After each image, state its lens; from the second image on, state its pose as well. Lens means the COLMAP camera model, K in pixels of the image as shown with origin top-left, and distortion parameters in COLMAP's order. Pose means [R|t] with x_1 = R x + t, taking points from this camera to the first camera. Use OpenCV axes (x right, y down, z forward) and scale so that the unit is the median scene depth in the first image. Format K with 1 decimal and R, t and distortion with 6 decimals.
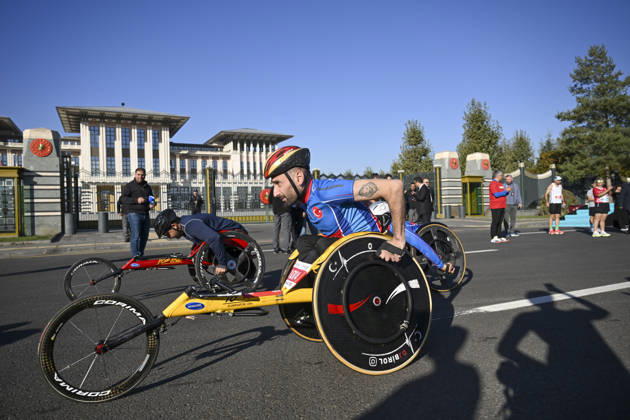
lens RADIAL K [[421.8, 0, 311.9], [0, 421.8, 208.6], [0, 0, 1]] dist [-0.000659, 0.001546]
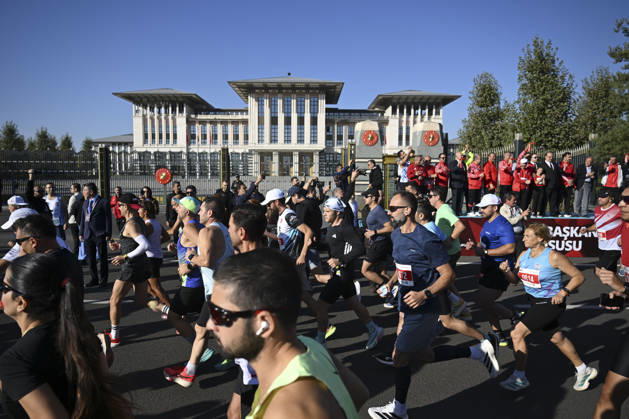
lens RADIAL K [[426.7, 0, 310.7], [0, 426.7, 210.3], [0, 0, 1]] dist [0.000039, 0.002398]
pose [[0.889160, 0.067953, -0.452522, 0.111839], [-0.028881, 0.995275, 0.092707, -0.008699], [0.456684, -0.069362, 0.886921, 0.052537]]
